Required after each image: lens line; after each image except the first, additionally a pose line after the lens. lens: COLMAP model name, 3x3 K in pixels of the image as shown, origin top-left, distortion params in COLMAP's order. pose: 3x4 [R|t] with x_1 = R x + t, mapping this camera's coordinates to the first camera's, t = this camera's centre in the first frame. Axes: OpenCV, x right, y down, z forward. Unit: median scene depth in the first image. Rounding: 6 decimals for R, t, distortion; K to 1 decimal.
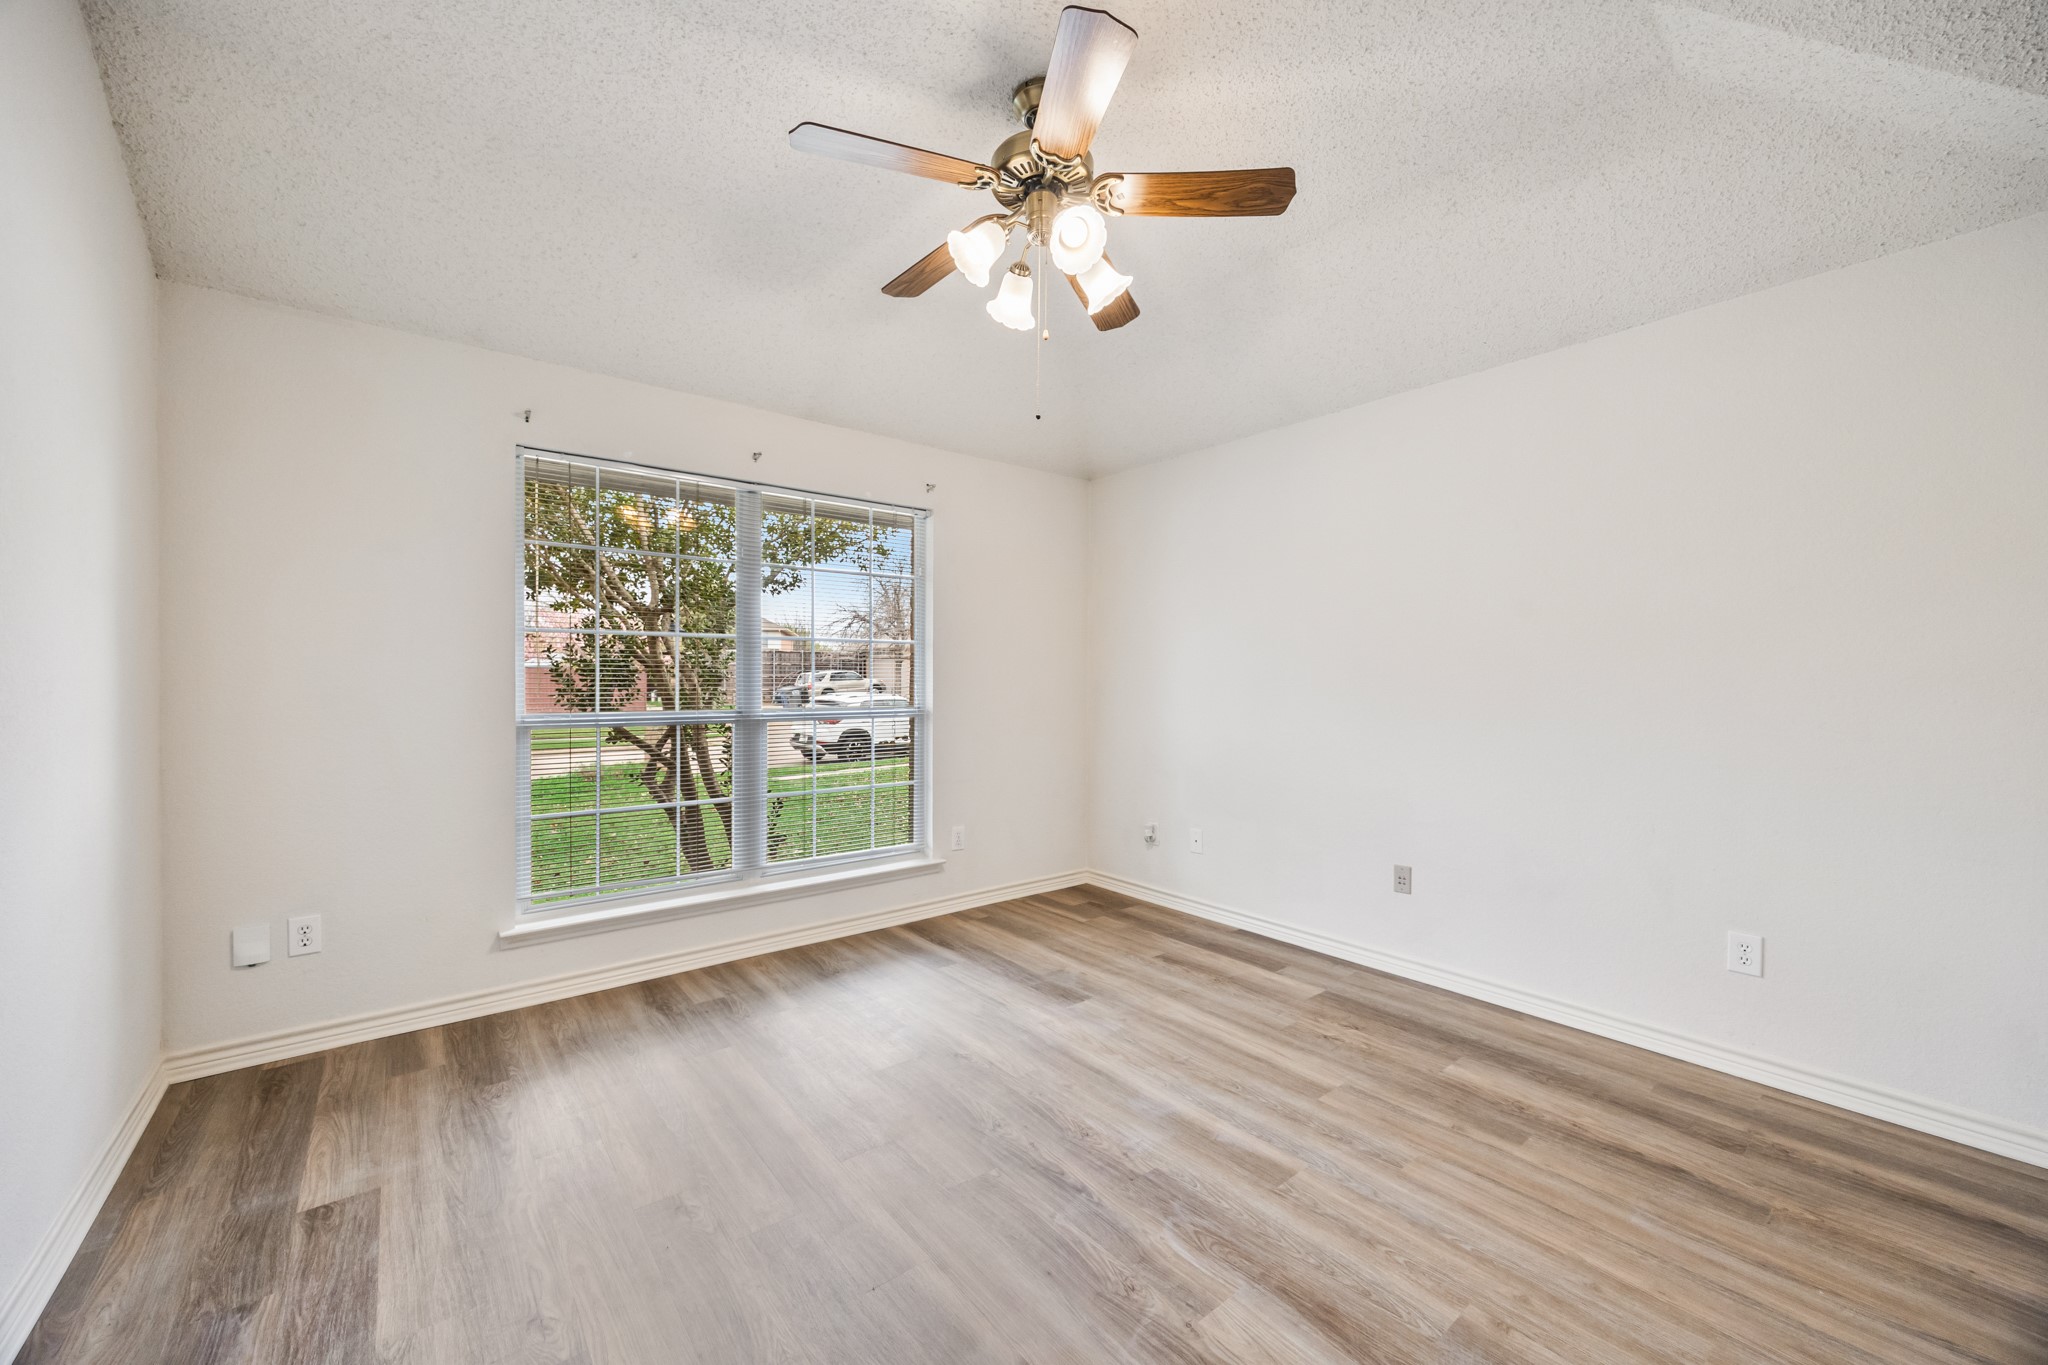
lens RADIAL K [[783.3, 0, 1029.3], [0, 783.3, 680.8], [0, 0, 1]] dist [-0.007026, 0.000407]
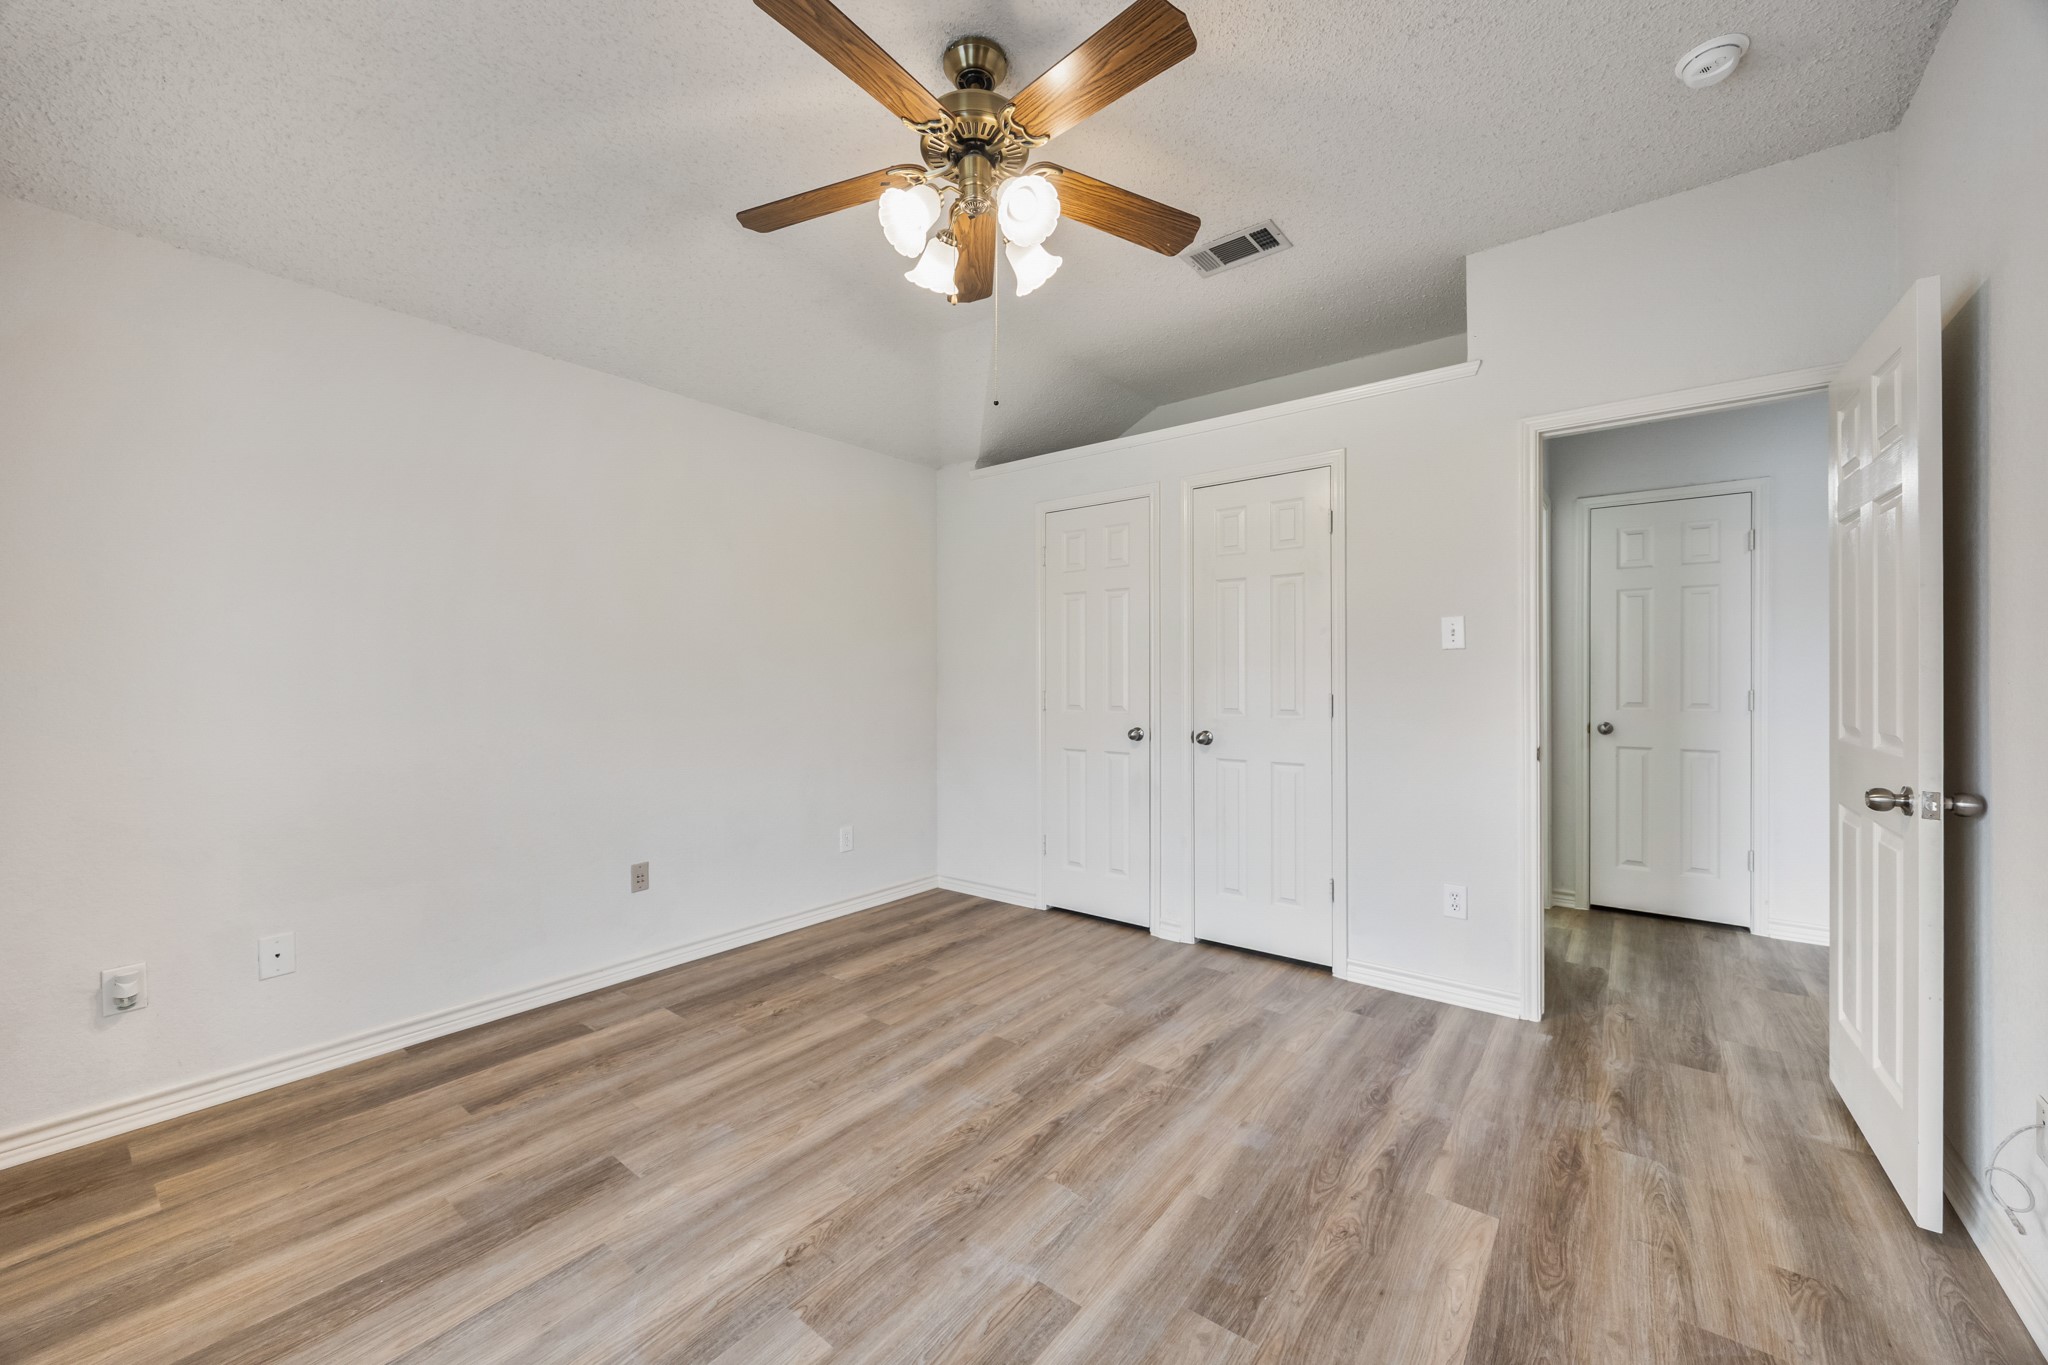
lens RADIAL K [[783.3, 0, 1028.9], [0, 783.3, 676.9], [0, 0, 1]] dist [-0.007026, 0.000407]
pose [[-0.229394, -0.004010, 0.973325, -0.744215], [0.003143, 0.999983, 0.004861, -0.003227], [-0.973329, 0.004174, -0.229378, 0.937591]]
